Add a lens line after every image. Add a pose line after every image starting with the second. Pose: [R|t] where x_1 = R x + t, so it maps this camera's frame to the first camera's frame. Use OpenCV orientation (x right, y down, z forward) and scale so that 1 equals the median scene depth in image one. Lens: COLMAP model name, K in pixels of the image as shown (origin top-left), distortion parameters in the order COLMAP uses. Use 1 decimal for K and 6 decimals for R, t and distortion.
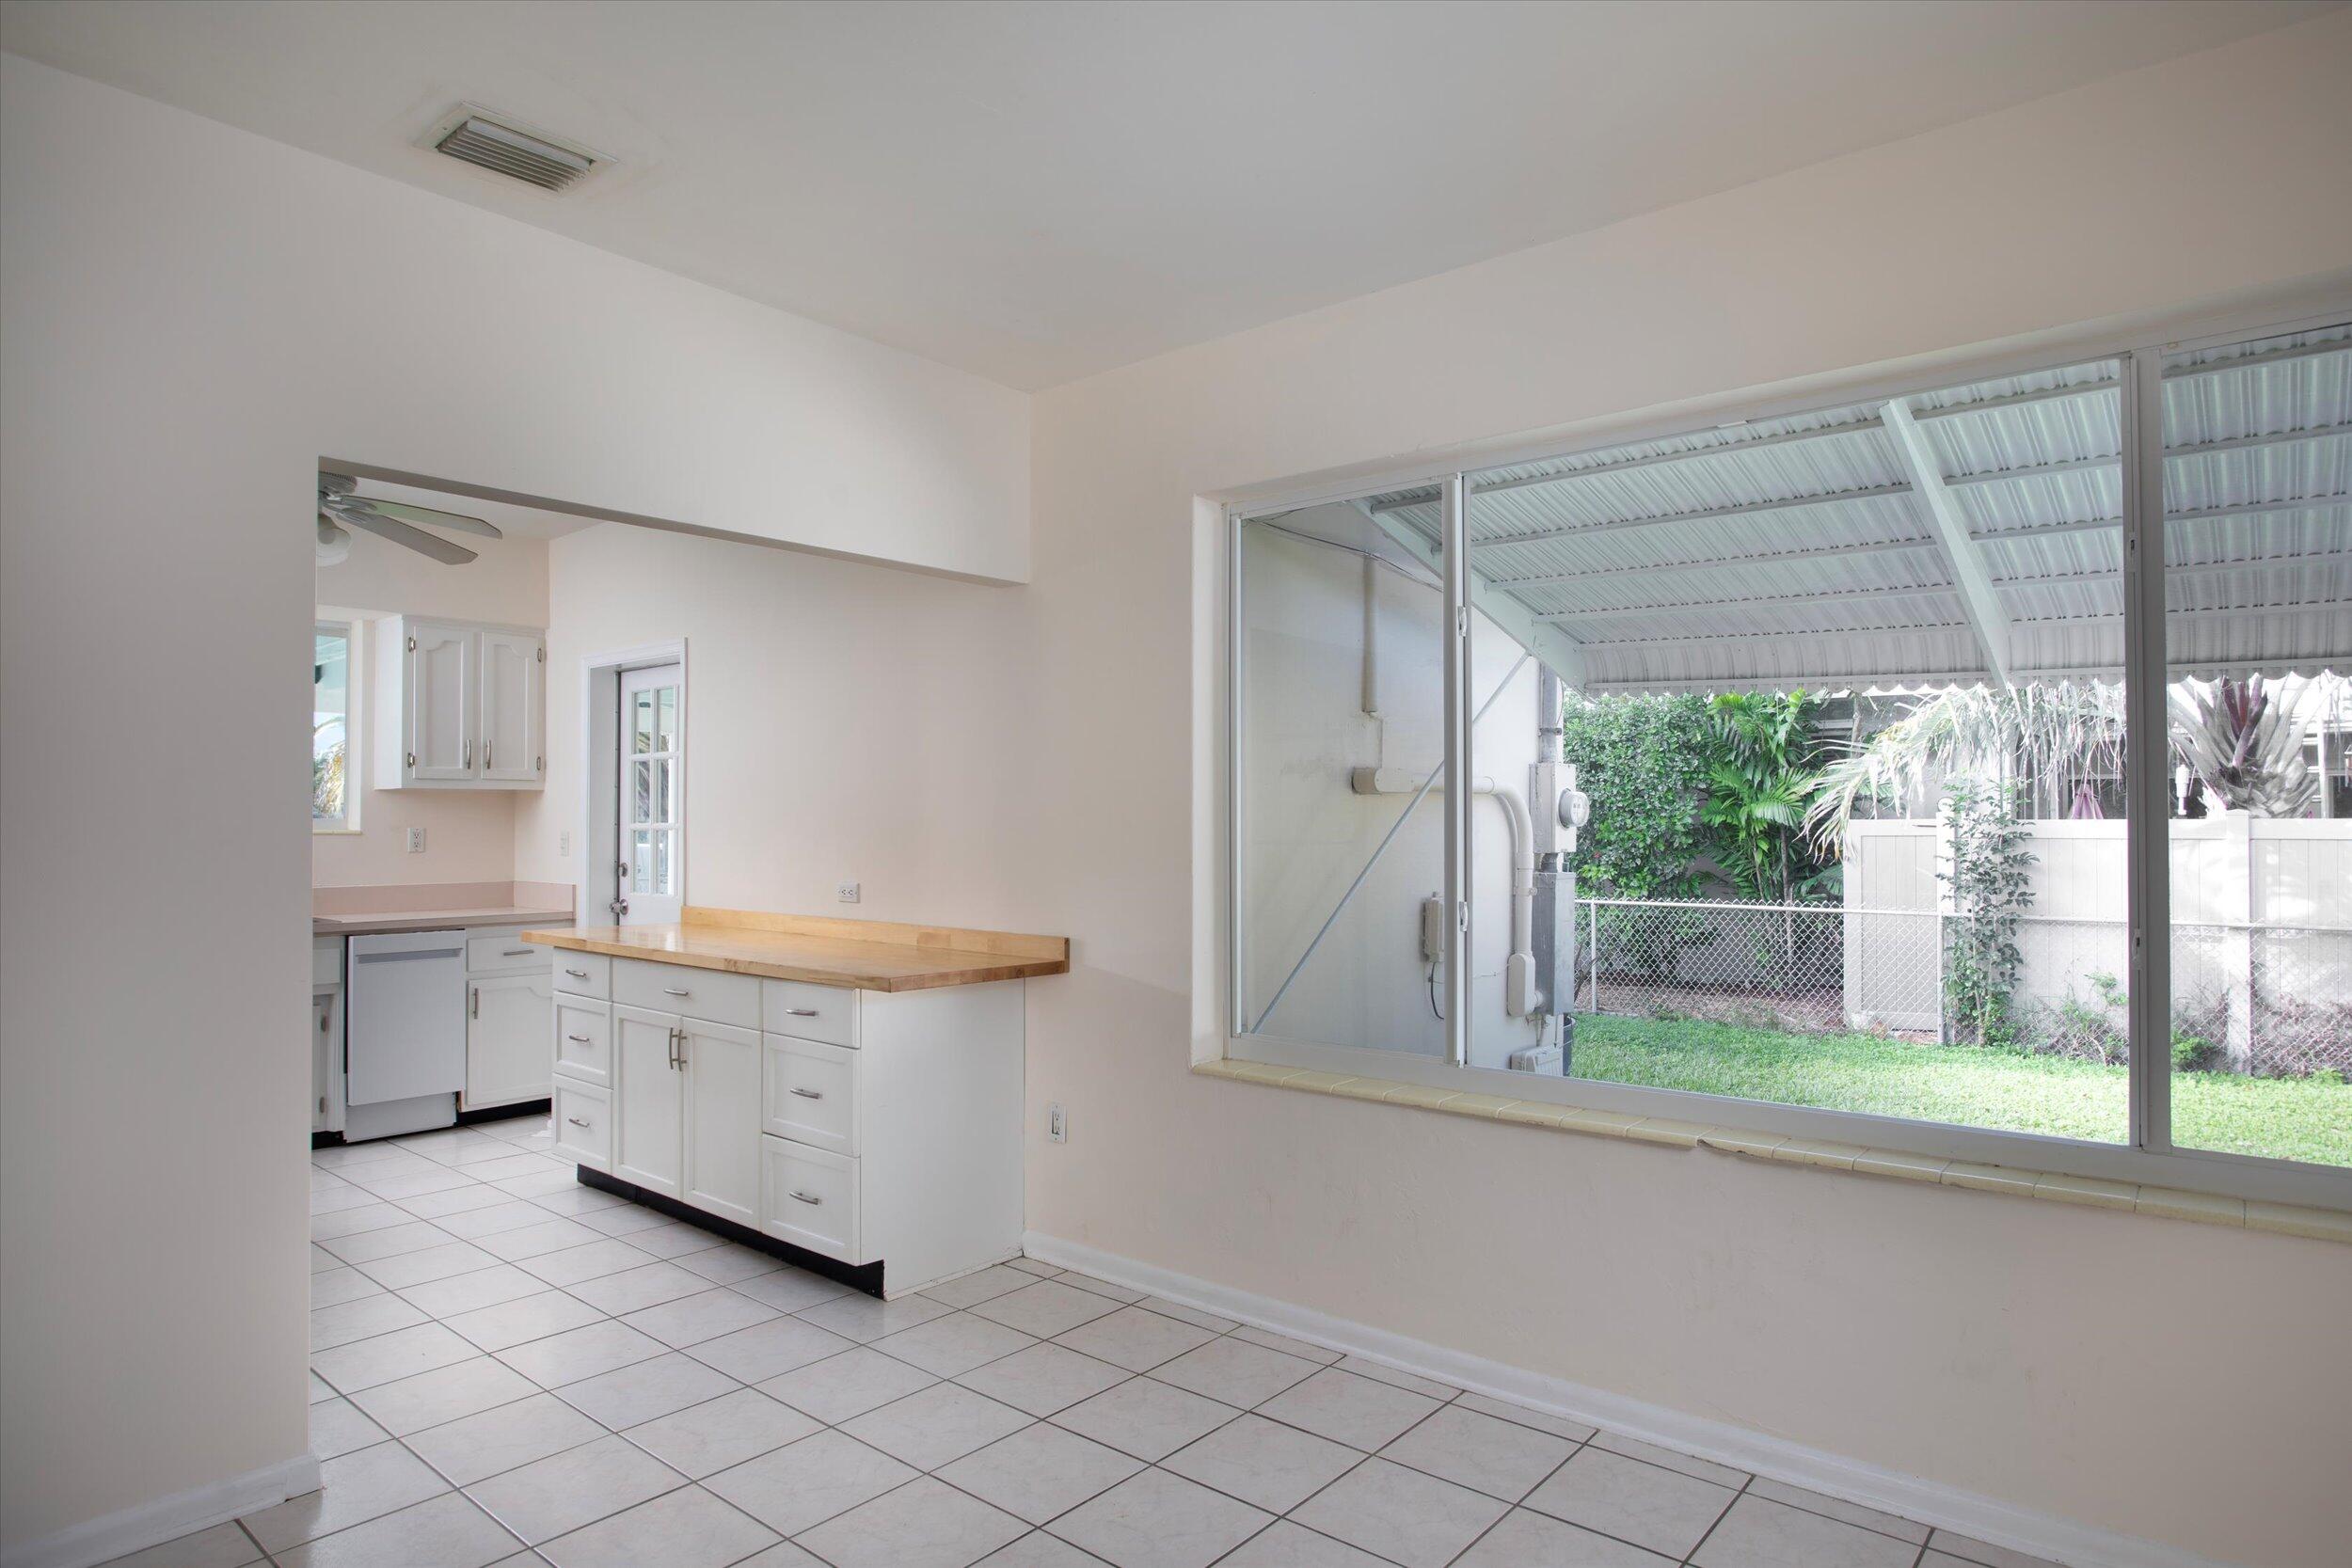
lens RADIAL K [[1320.9, 0, 1185.8], [0, 1320.9, 800.8], [0, 0, 1]] dist [-0.033092, 0.001064]
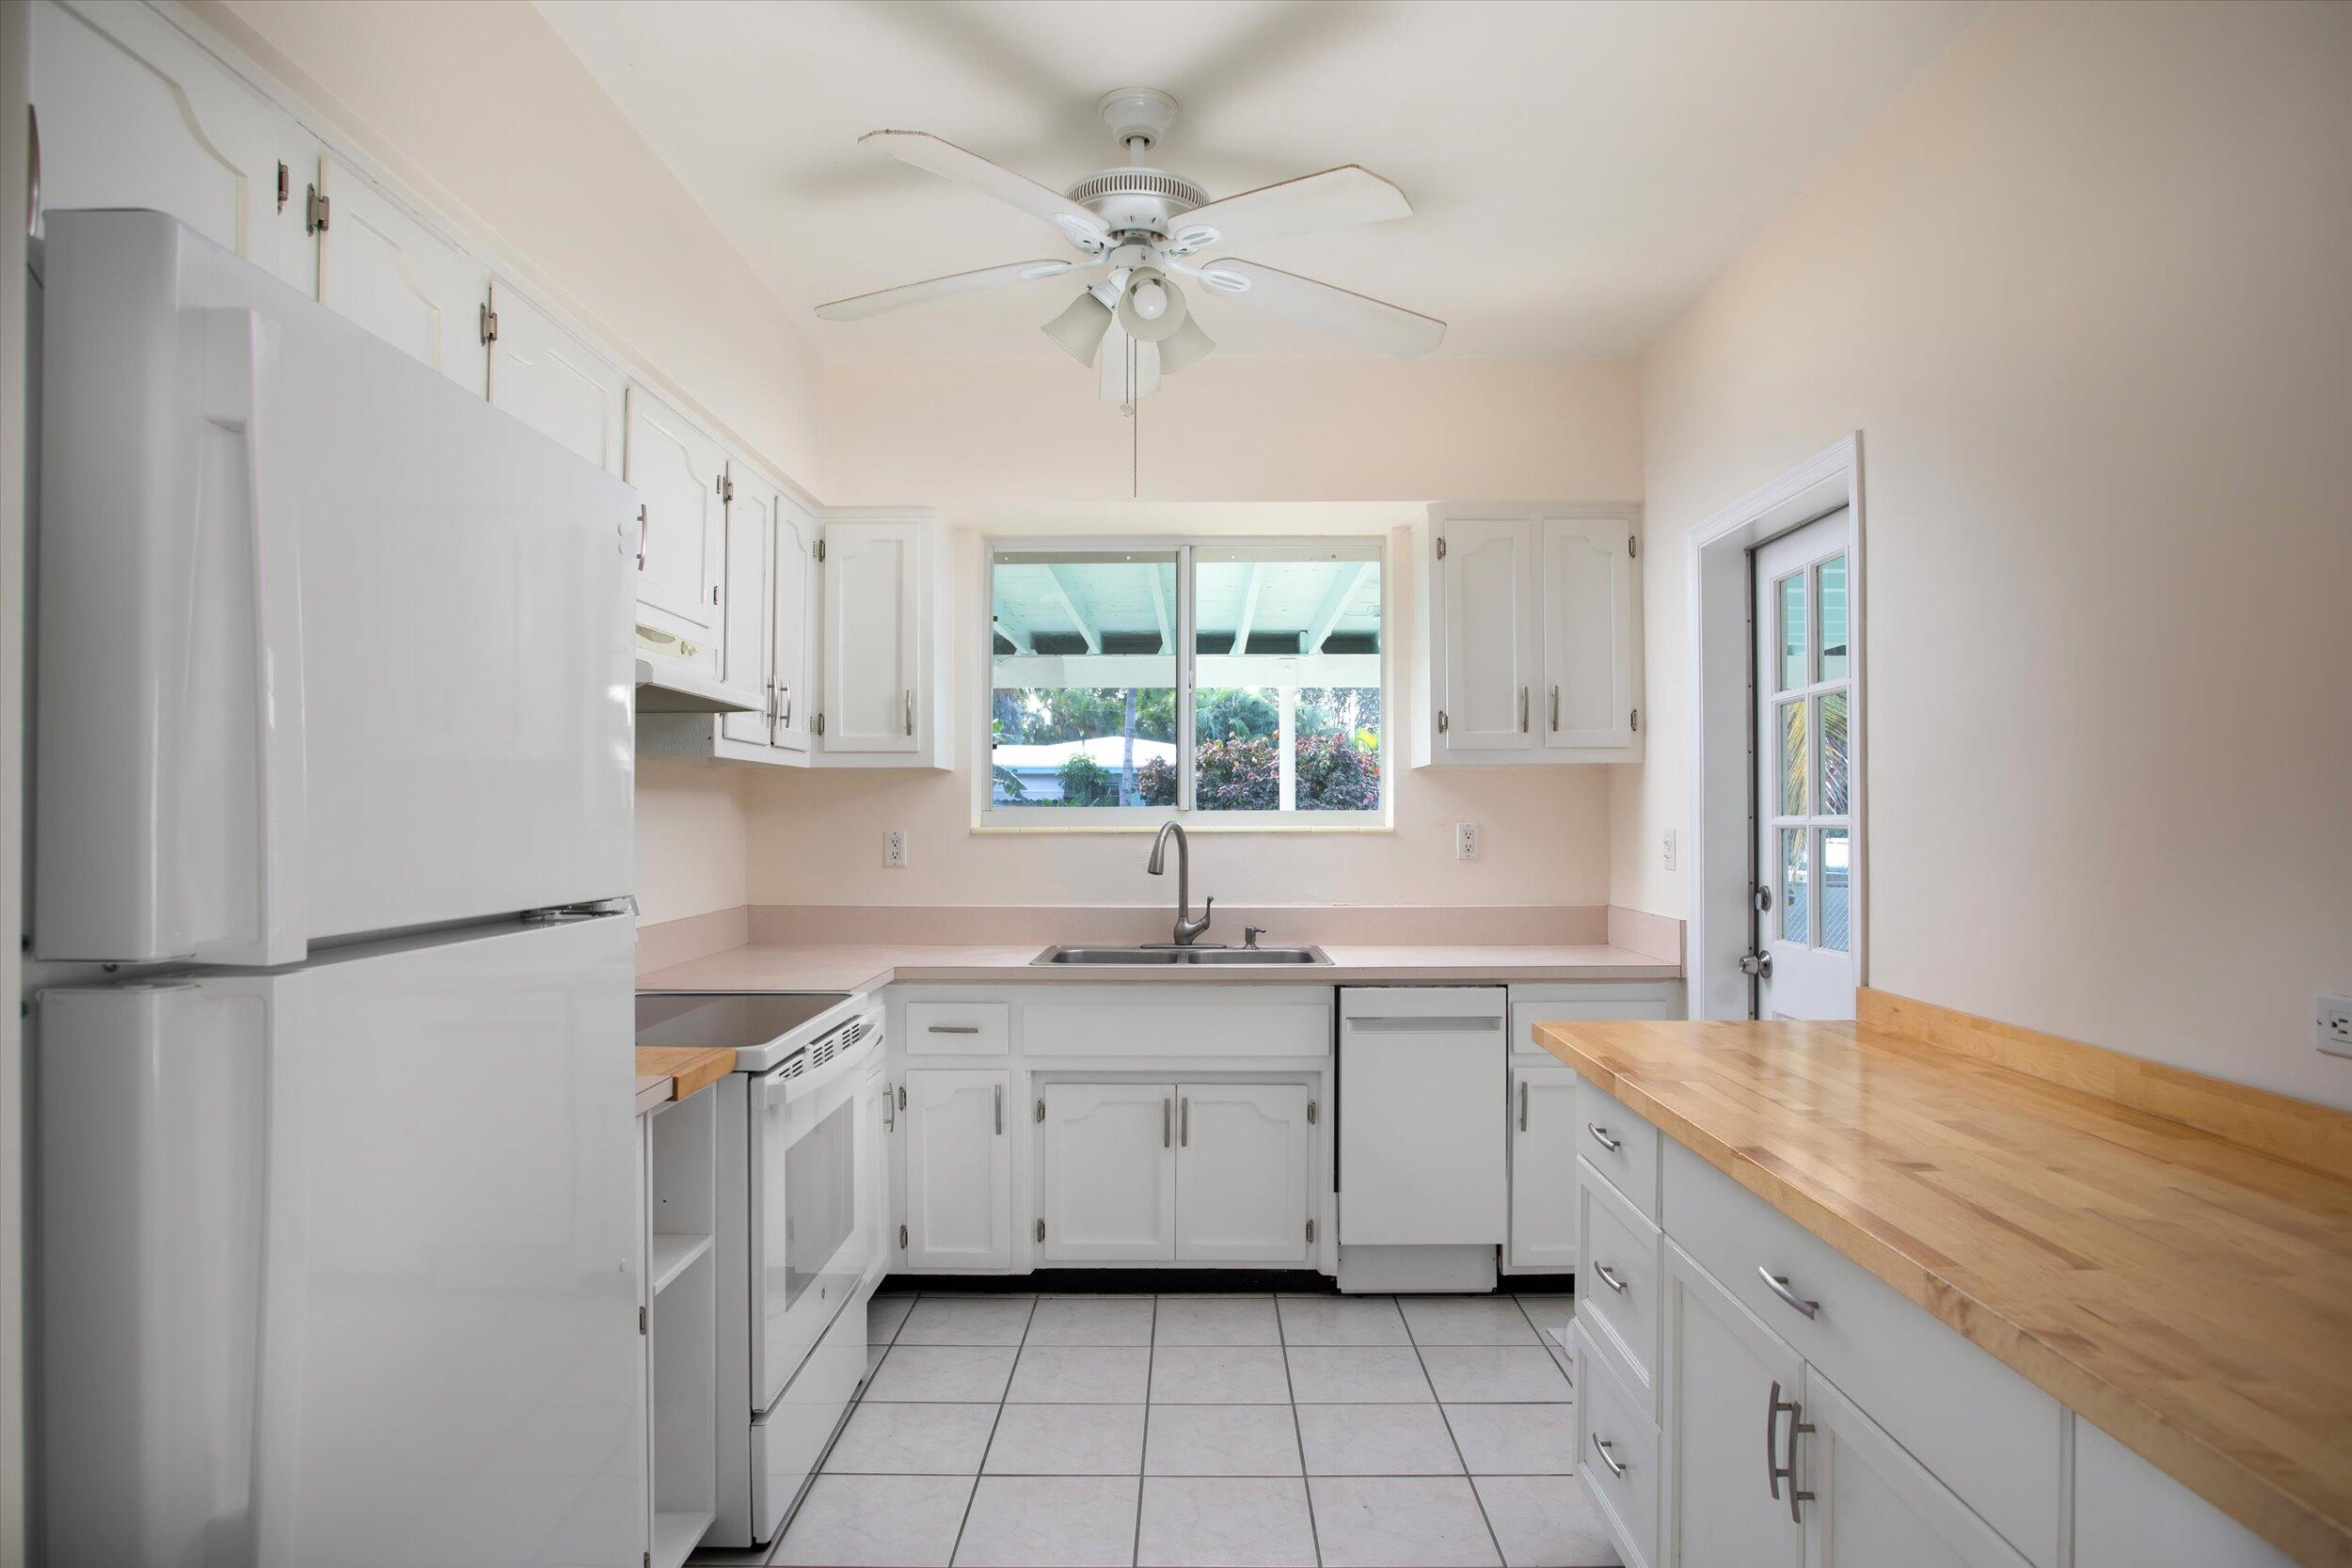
lens RADIAL K [[1320.9, 0, 1193.0], [0, 1320.9, 803.1], [0, 0, 1]] dist [-0.033092, 0.001064]
pose [[0.641310, -0.008802, -0.767231, -0.151675], [0.014978, 0.999887, 0.001049, 0.007386], [0.767135, -0.012165, 0.641370, 0.447577]]
